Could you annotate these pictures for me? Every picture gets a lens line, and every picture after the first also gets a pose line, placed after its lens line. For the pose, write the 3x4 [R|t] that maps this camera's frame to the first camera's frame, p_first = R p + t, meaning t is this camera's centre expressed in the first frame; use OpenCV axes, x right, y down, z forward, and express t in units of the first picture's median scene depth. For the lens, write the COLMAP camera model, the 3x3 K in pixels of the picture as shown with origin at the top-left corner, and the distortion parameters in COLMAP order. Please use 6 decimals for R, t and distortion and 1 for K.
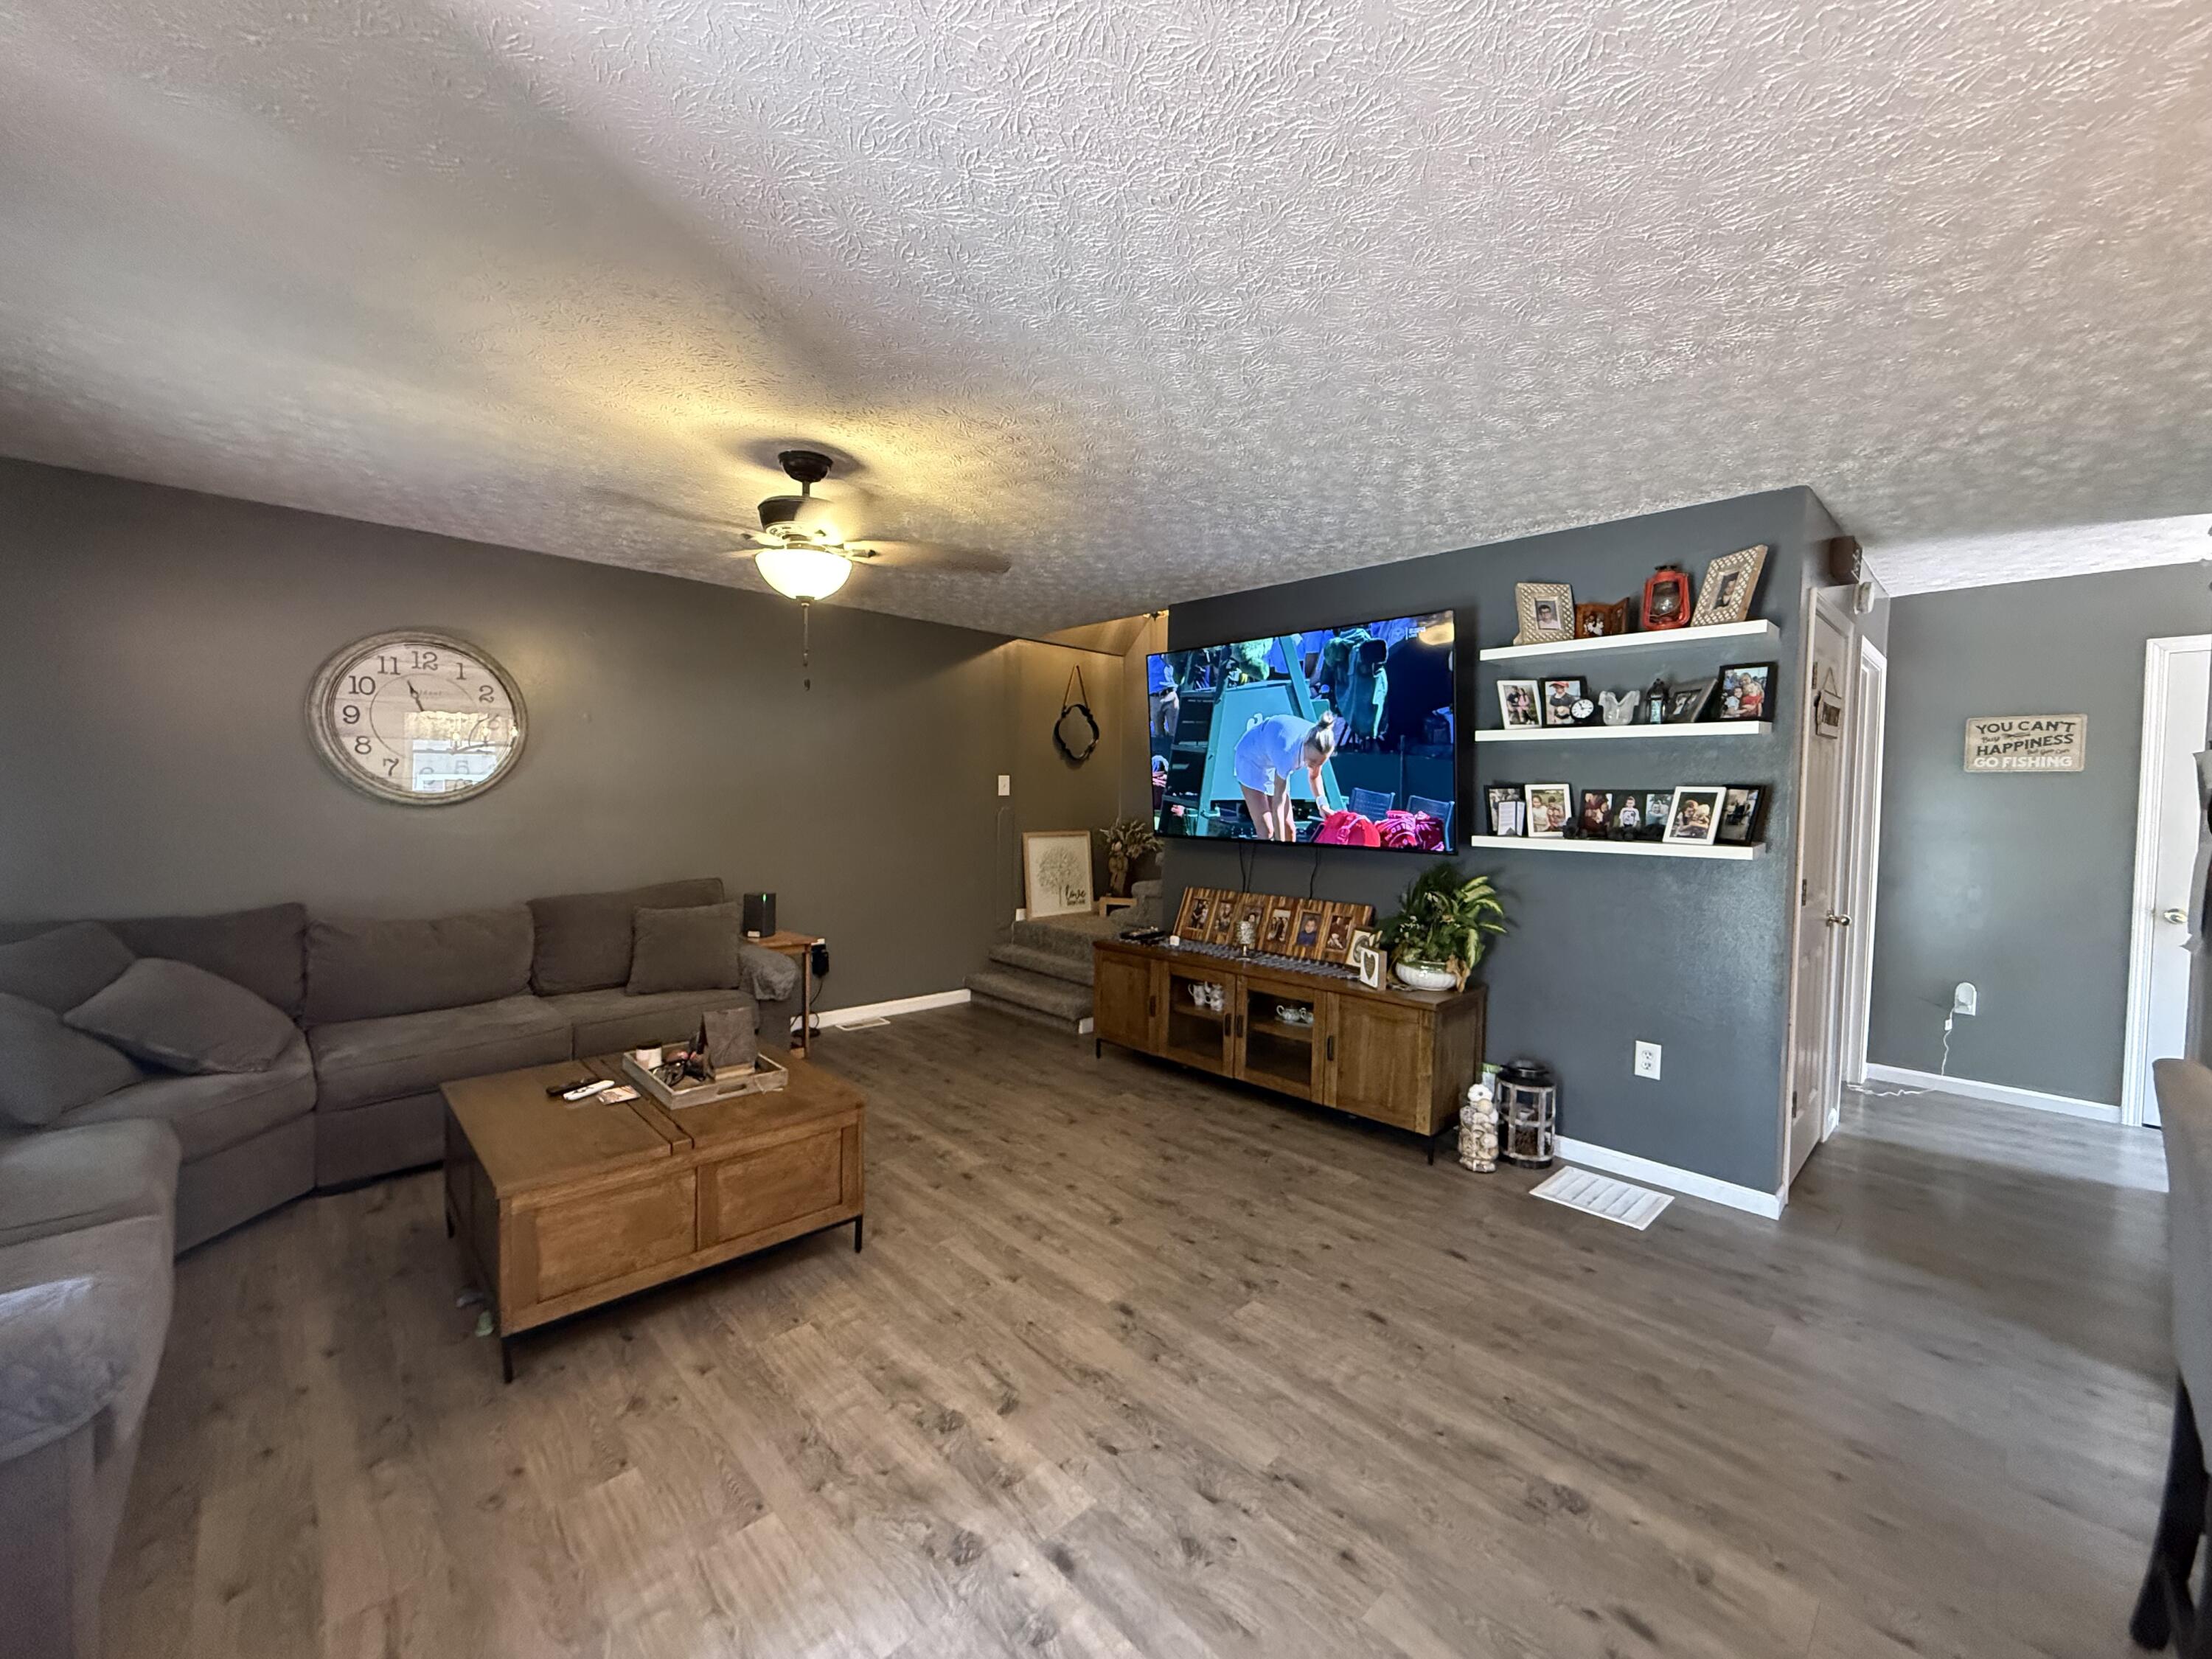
lens RADIAL K [[881.7, 0, 1099.2], [0, 881.7, 827.6], [0, 0, 1]] dist [-0.000759, 0.000068]
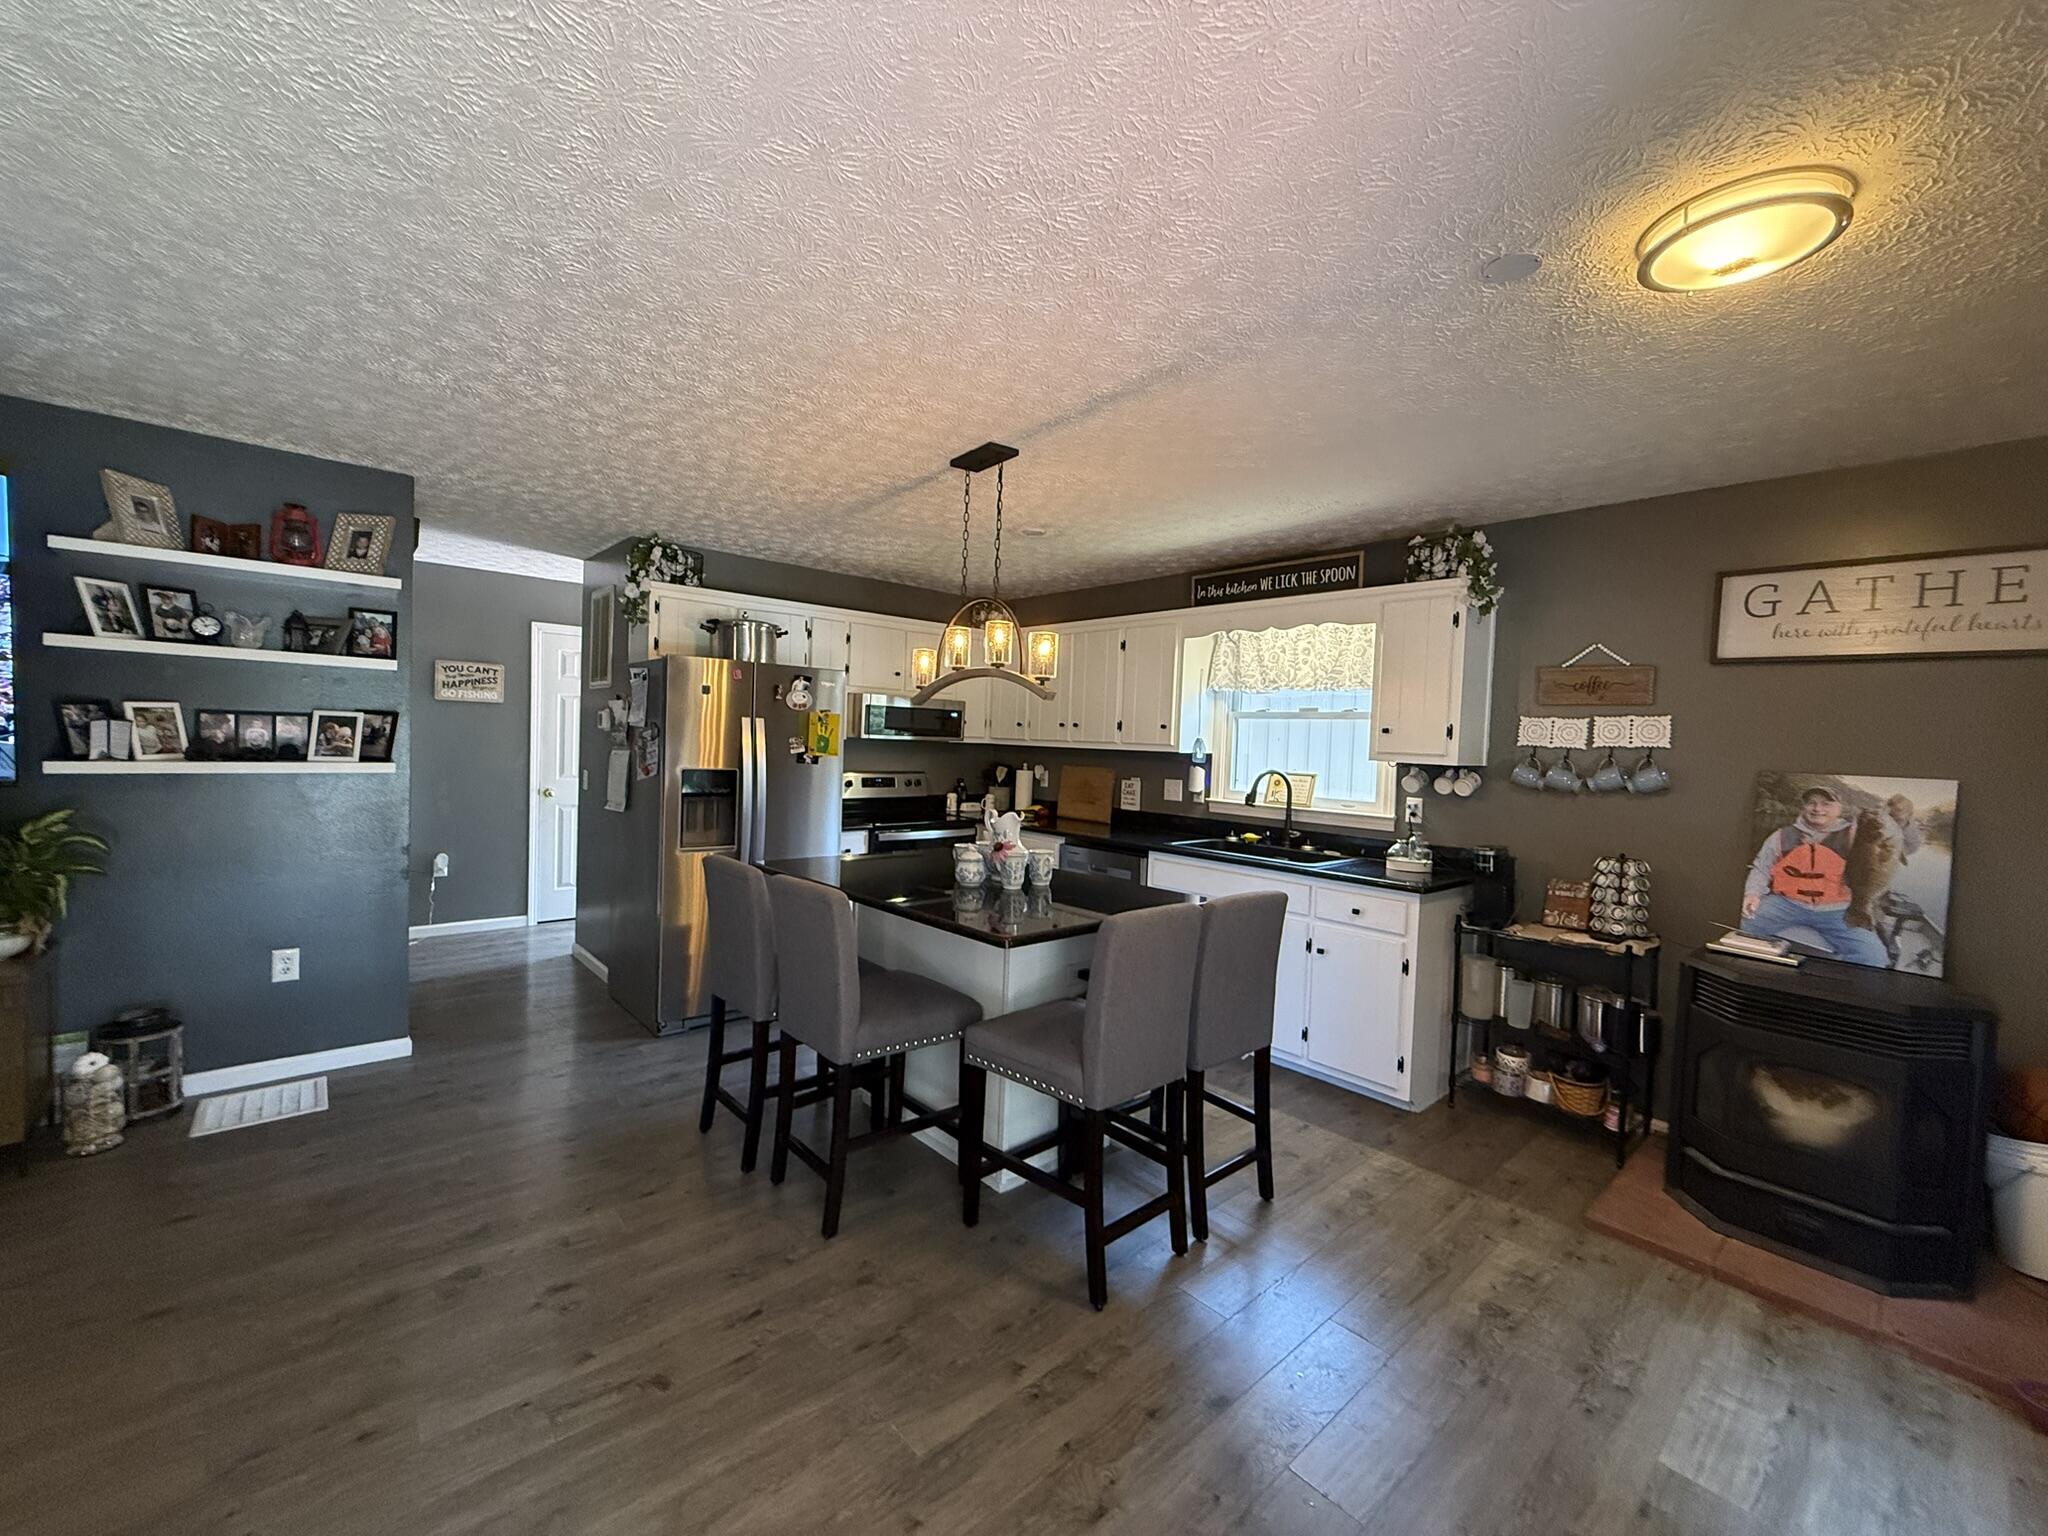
lens RADIAL K [[816.4, 0, 1017.7], [0, 816.4, 766.2], [0, 0, 1]] dist [-0.000759, 0.000068]
pose [[0.032504, -0.046283, 0.998399, -0.319542], [0.003362, 0.998927, 0.046198, -0.019252], [-0.999466, 0.001855, 0.032625, 0.079577]]
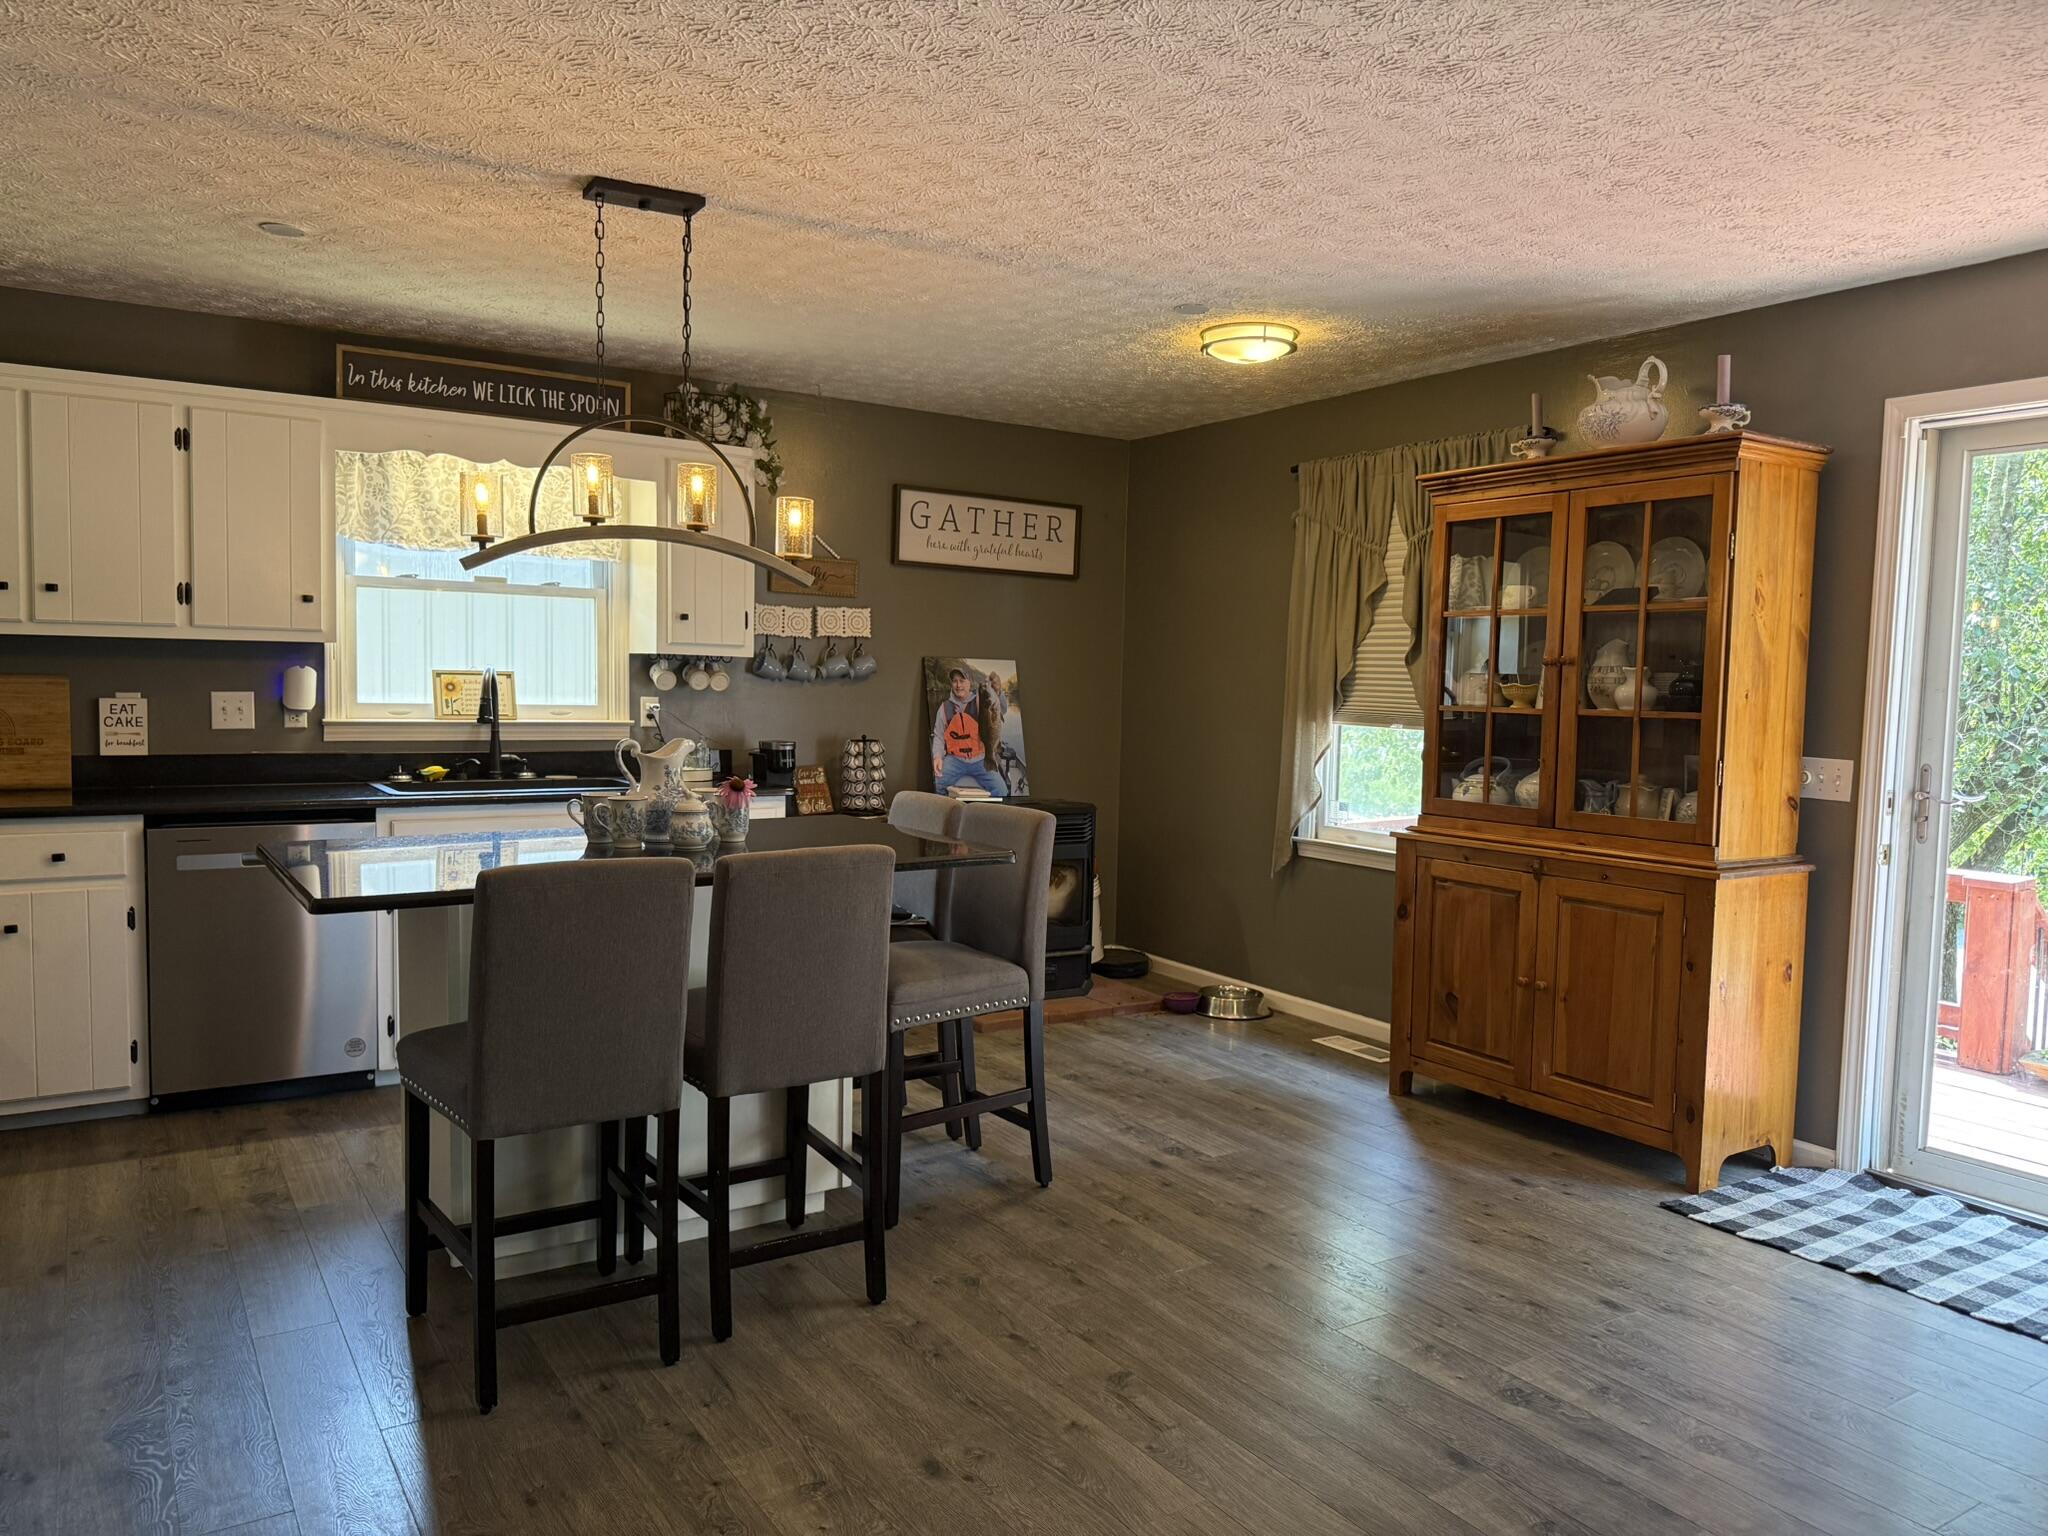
lens RADIAL K [[1432.8, 0, 1028.4], [0, 1432.8, 771.6], [0, 0, 1]] dist [0.179215, -0.242165]
pose [[-0.983362, -0.049921, 0.174665, 0.113937], [-0.030738, 0.993361, 0.110859, -0.034140], [-0.179039, 0.103646, -0.978367, 1.148340]]
